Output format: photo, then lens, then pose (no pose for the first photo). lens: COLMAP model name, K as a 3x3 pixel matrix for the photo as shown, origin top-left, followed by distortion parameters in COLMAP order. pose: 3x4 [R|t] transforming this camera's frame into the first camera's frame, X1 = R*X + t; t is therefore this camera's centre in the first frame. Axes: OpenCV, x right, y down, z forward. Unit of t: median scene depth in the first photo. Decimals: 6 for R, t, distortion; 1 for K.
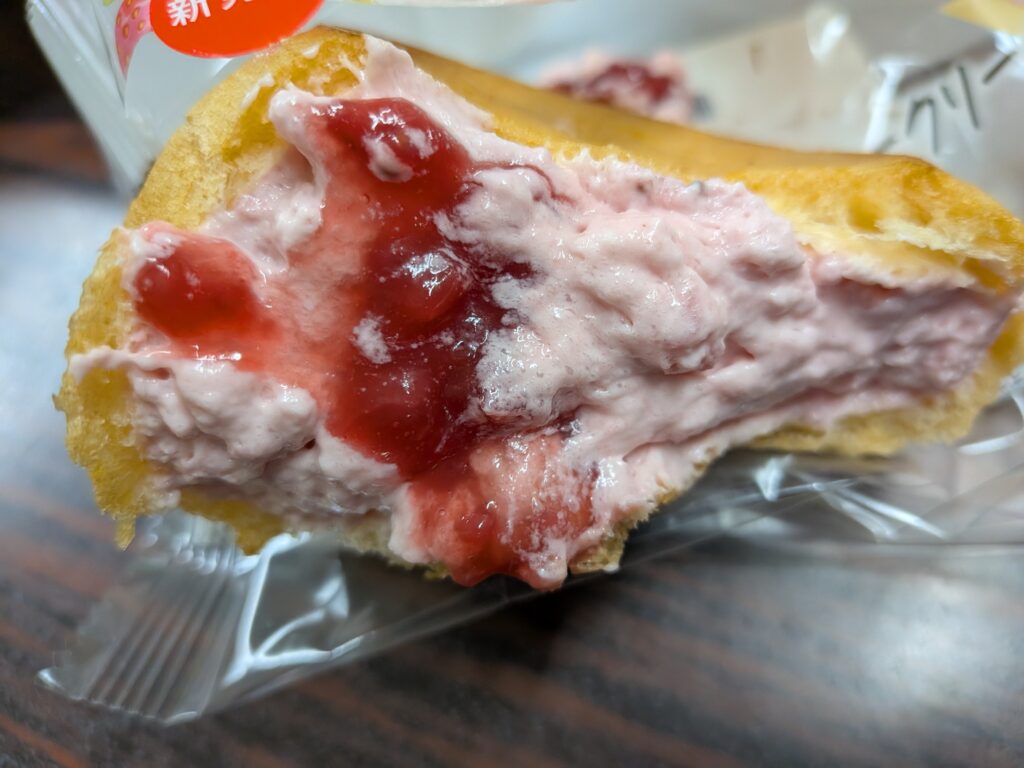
lens RADIAL K [[719.1, 0, 512.0], [0, 719.1, 384.0], [0, 0, 1]] dist [0.010564, -0.003085]
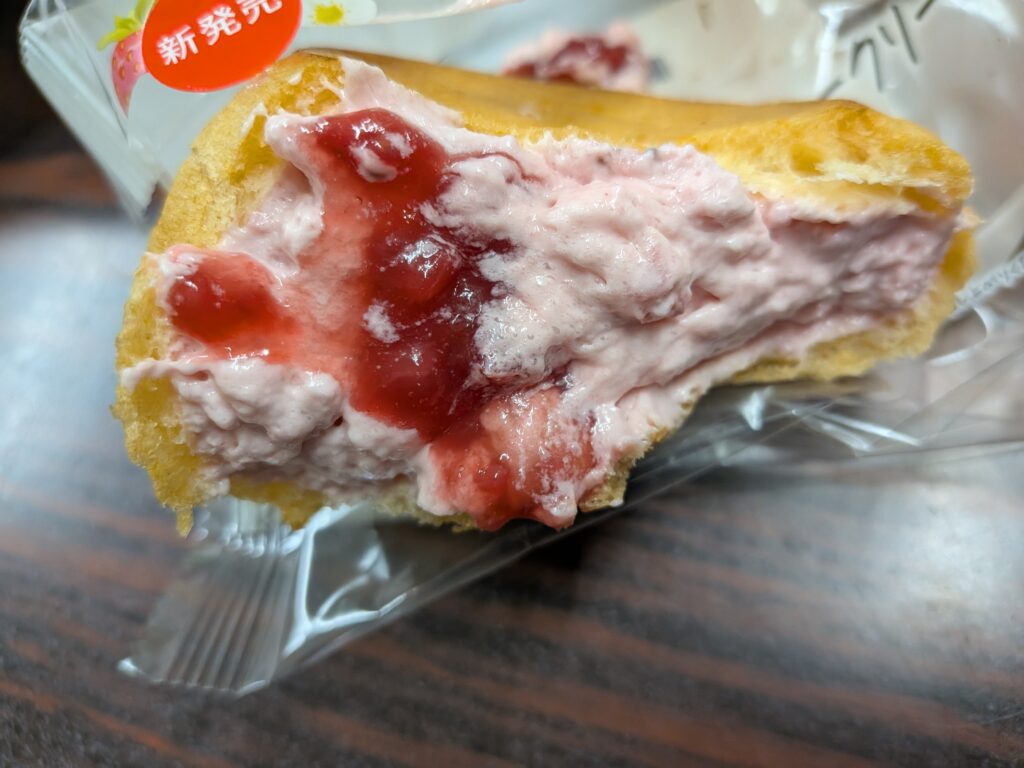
lens RADIAL K [[710.3, 0, 522.9], [0, 710.3, 386.5], [0, 0, 1]] dist [-0.009734, 0.002860]
pose [[0.992669, -0.120862, 0.000424, 0.015512], [0.120739, 0.991807, 0.041728, 0.015078], [-0.005464, -0.041371, 0.999129, -0.114695]]
